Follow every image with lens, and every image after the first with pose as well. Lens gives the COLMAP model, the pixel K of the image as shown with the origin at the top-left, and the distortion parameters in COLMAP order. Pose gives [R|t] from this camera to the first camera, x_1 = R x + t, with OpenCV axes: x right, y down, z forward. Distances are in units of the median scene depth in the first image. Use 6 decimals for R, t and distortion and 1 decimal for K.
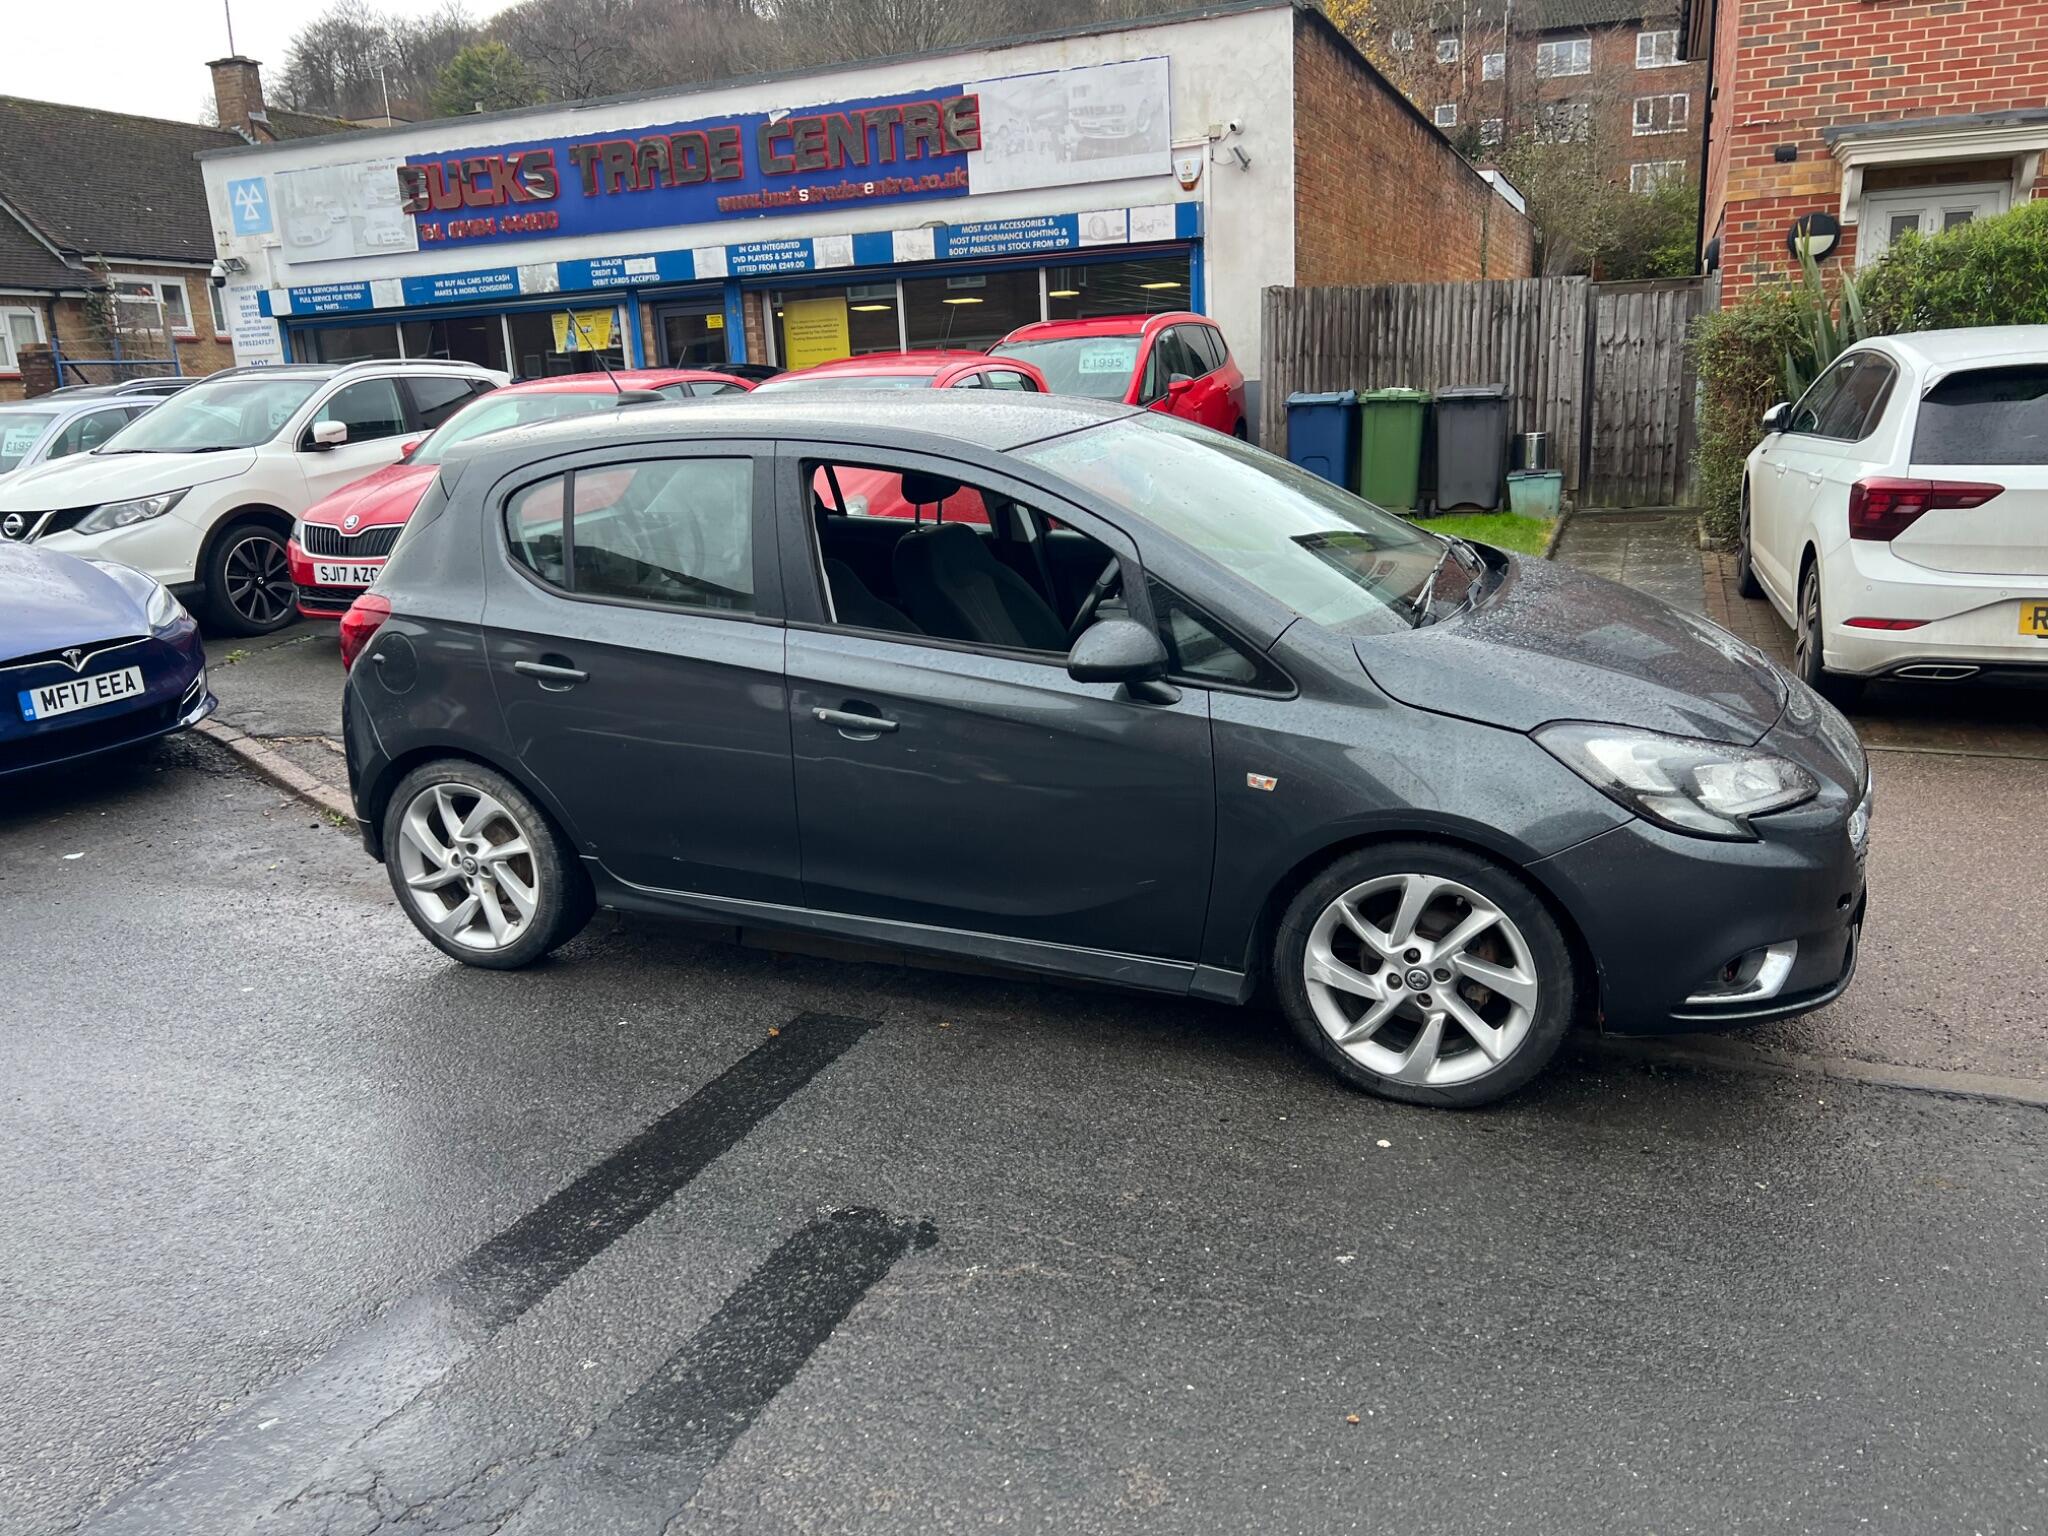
lens RADIAL K [[1539.8, 0, 1009.1], [0, 1539.8, 792.4], [0, 0, 1]] dist [0.046308, -0.053604]
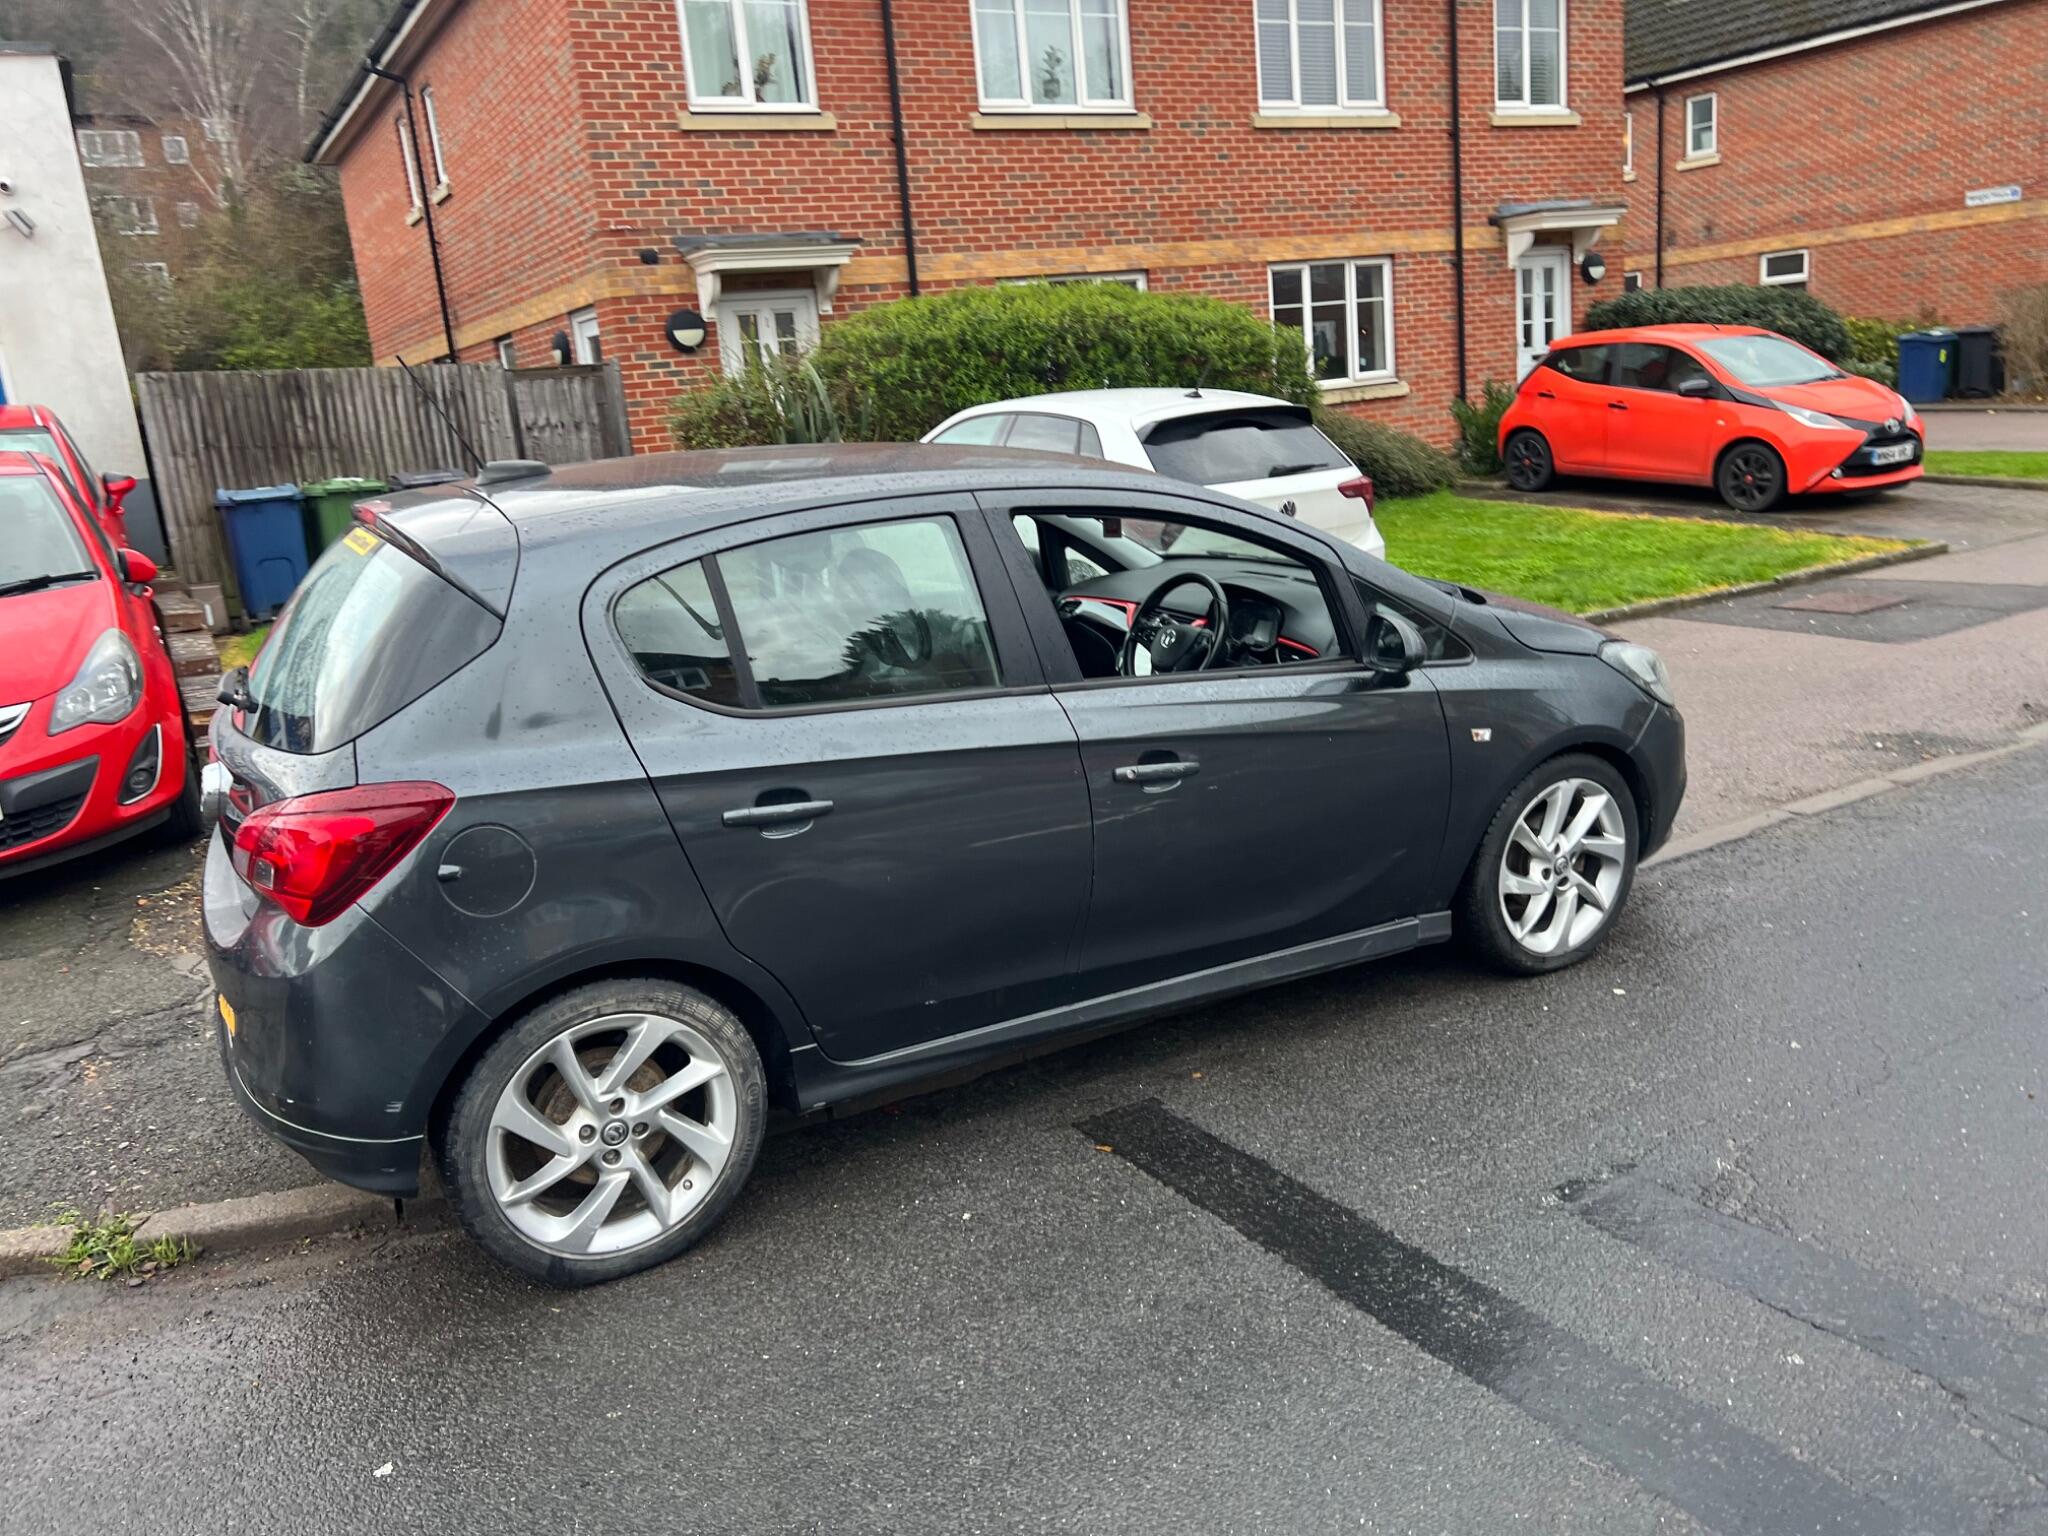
lens RADIAL K [[1539.8, 0, 1011.9], [0, 1539.8, 770.5], [0, 0, 1]] dist [0.046308, -0.053604]
pose [[0.614684, -0.195892, 0.764061, -0.268097], [0.253254, 0.966398, 0.044025, -0.034423], [-0.747011, 0.166440, 0.643640, 0.143527]]
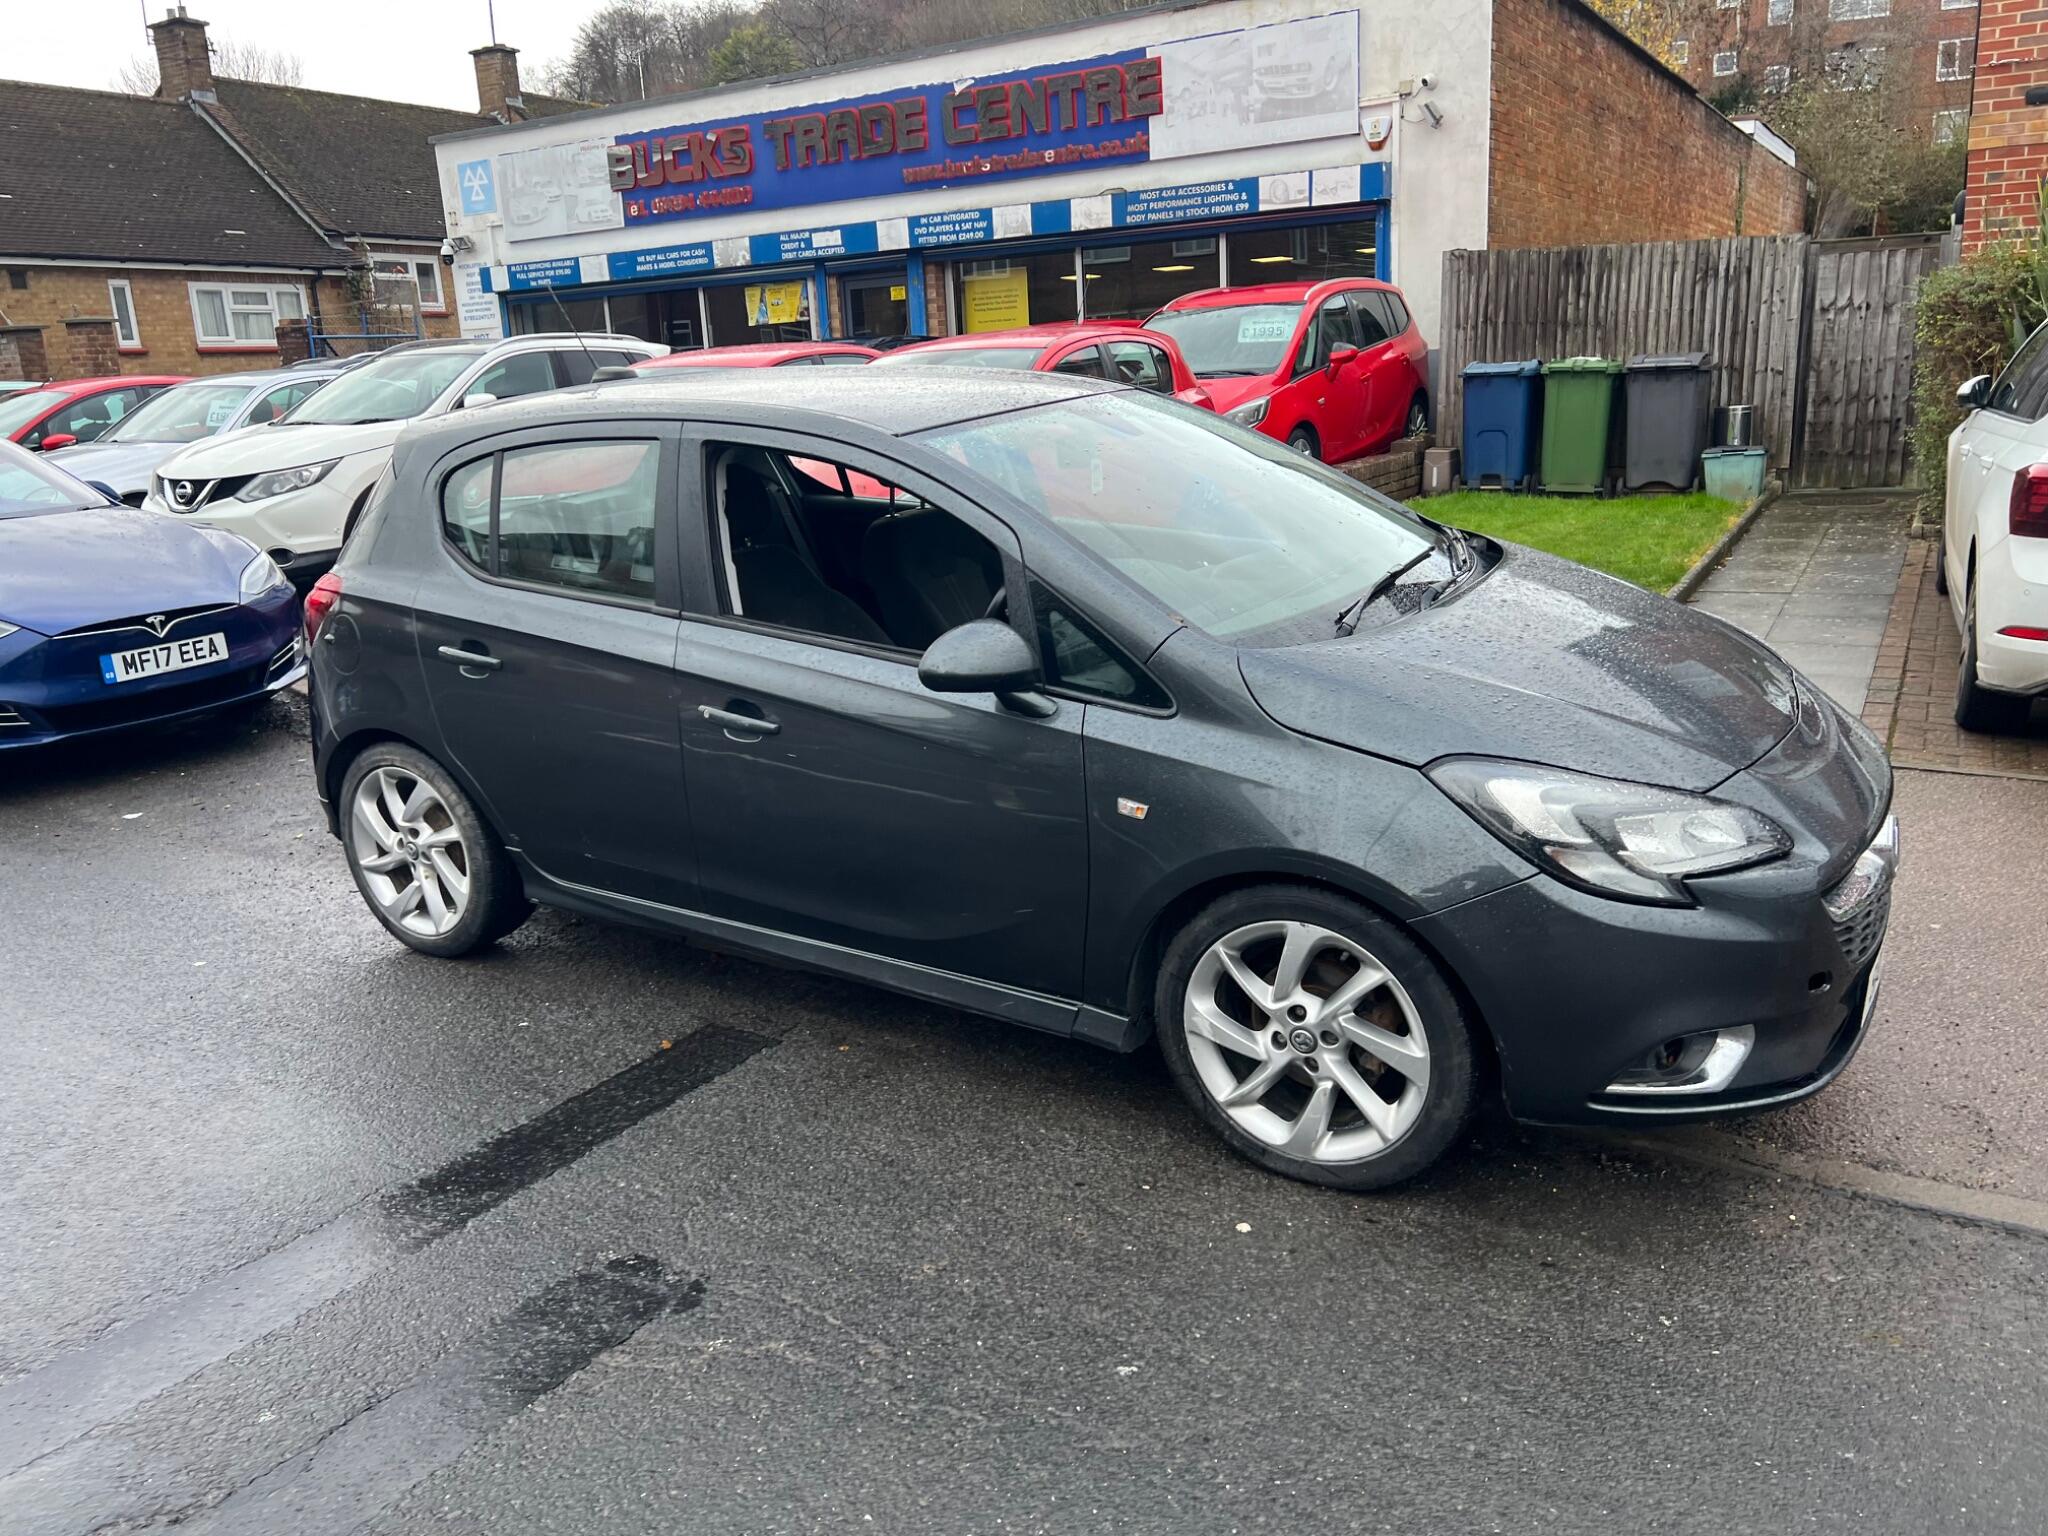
lens RADIAL K [[1539.8, 0, 1009.9], [0, 1539.8, 759.0], [0, 0, 1]] dist [0.046308, -0.053604]
pose [[0.987851, 0.036579, -0.151035, 0.063604], [-0.036699, 0.999324, 0.001998, -0.009762], [0.151006, 0.003569, 0.988526, 0.029808]]
